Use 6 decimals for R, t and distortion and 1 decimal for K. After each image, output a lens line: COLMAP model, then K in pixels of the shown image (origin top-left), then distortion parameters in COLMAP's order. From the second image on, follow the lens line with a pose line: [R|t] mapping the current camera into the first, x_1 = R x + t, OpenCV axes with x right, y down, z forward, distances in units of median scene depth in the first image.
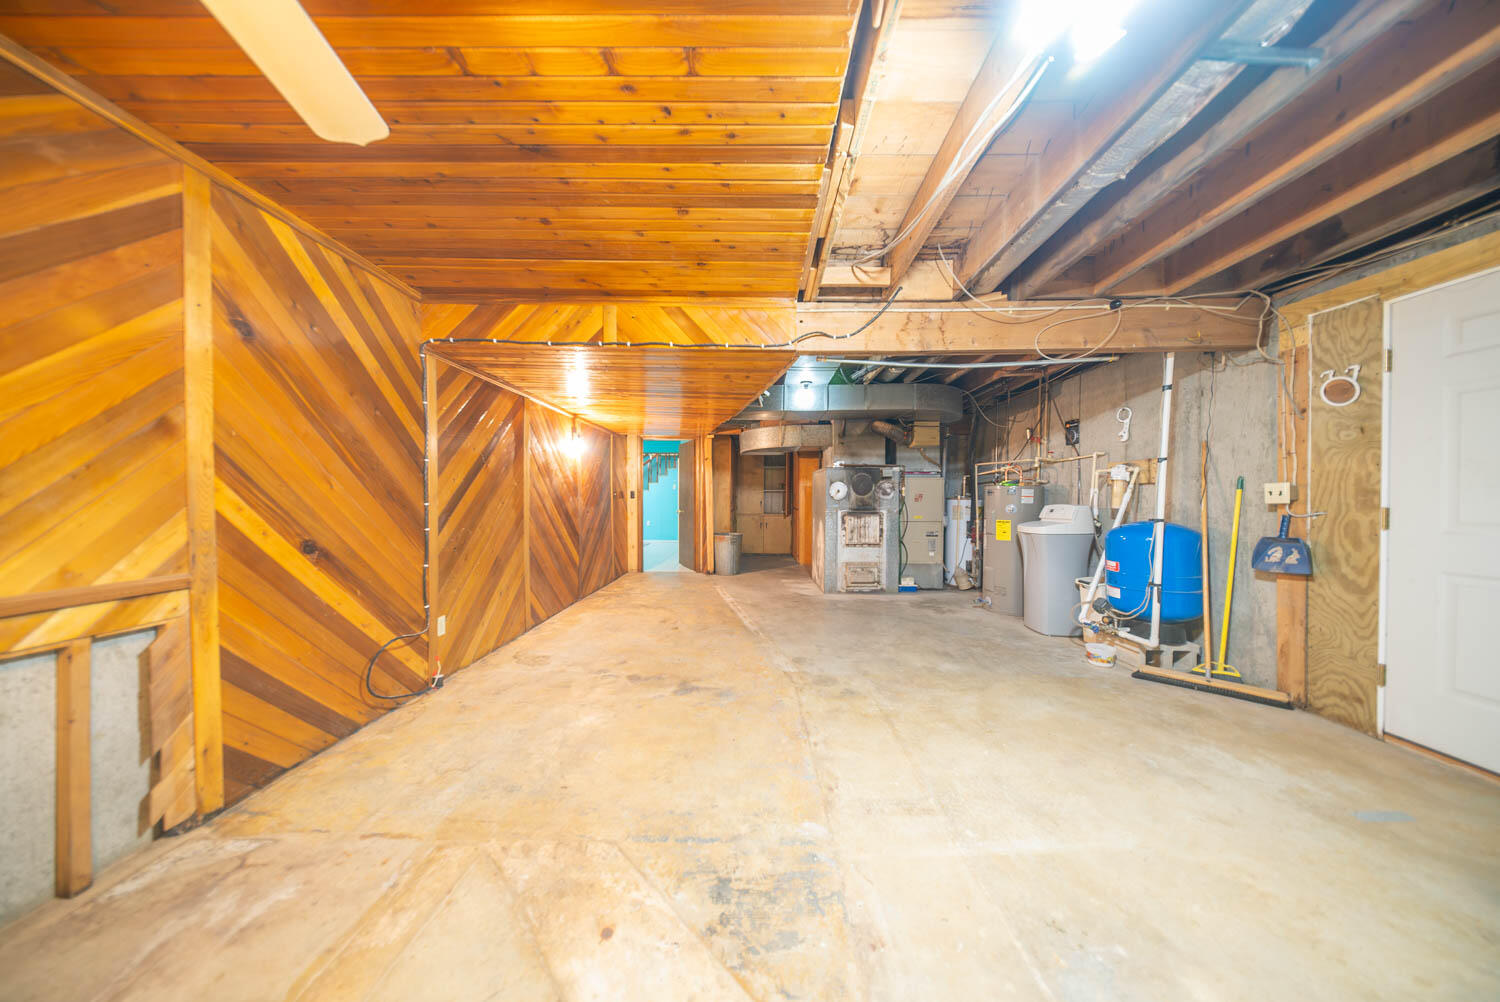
lens RADIAL K [[443.0, 0, 753.5], [0, 443.0, 505.4], [0, 0, 1]] dist [0.003742, -0.000299]
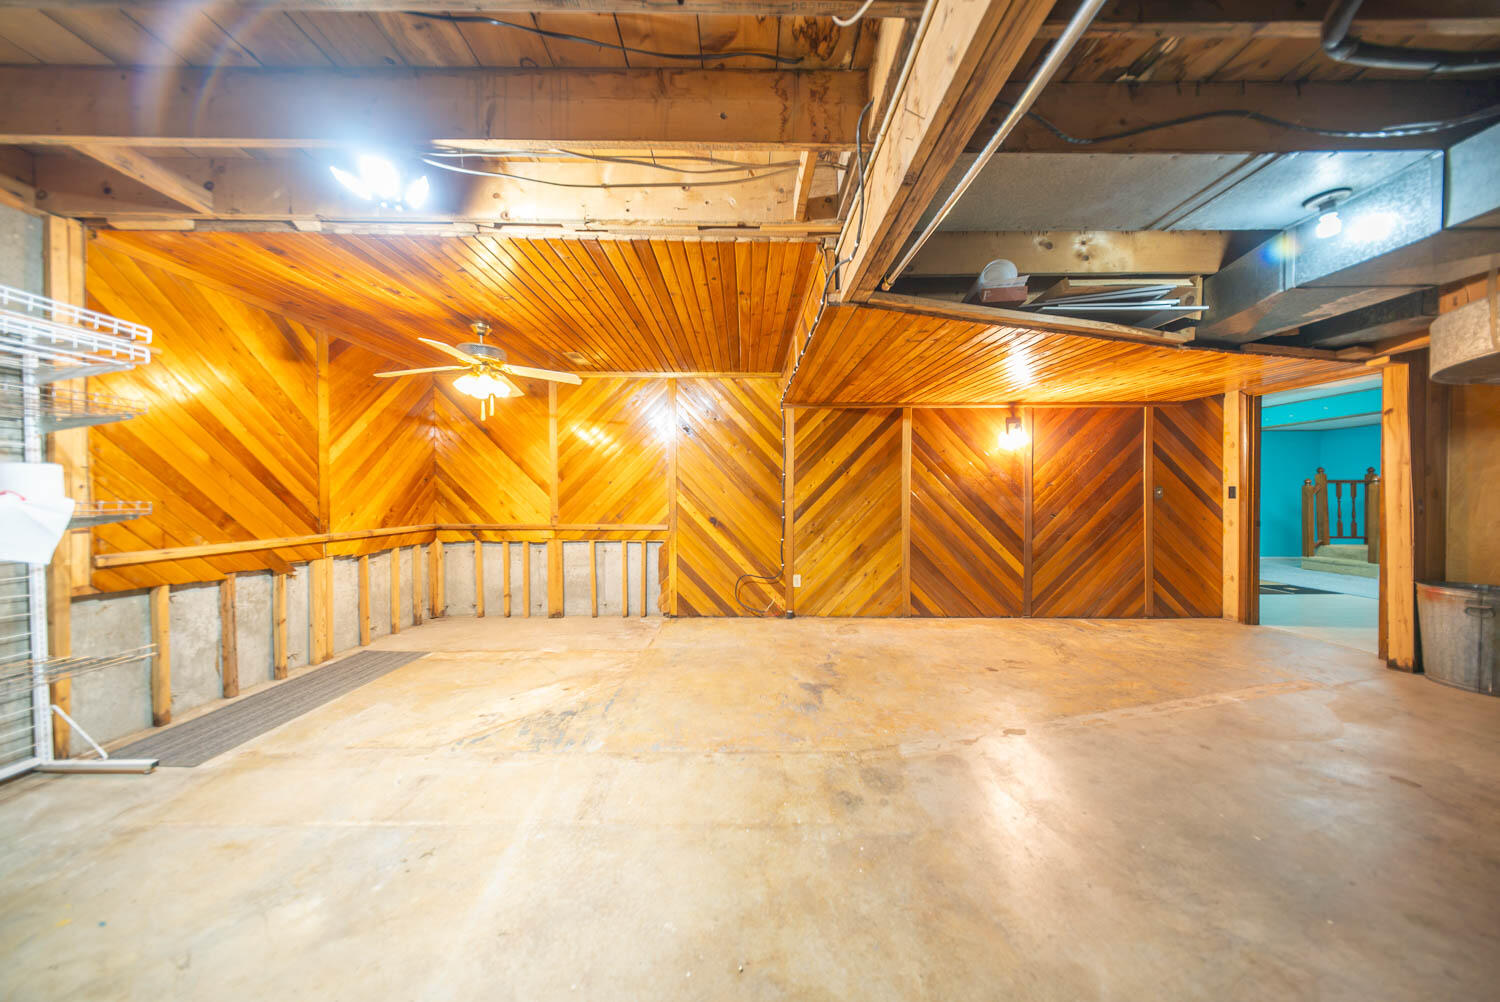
lens RADIAL K [[443.0, 0, 750.1], [0, 443.0, 496.3], [0, 0, 1]] dist [0.003742, -0.000299]
pose [[0.008075, -0.001910, -0.999966, 1.015334], [-0.011465, 0.999932, -0.002003, -0.021170], [0.999902, 0.011481, 0.008053, 0.991063]]
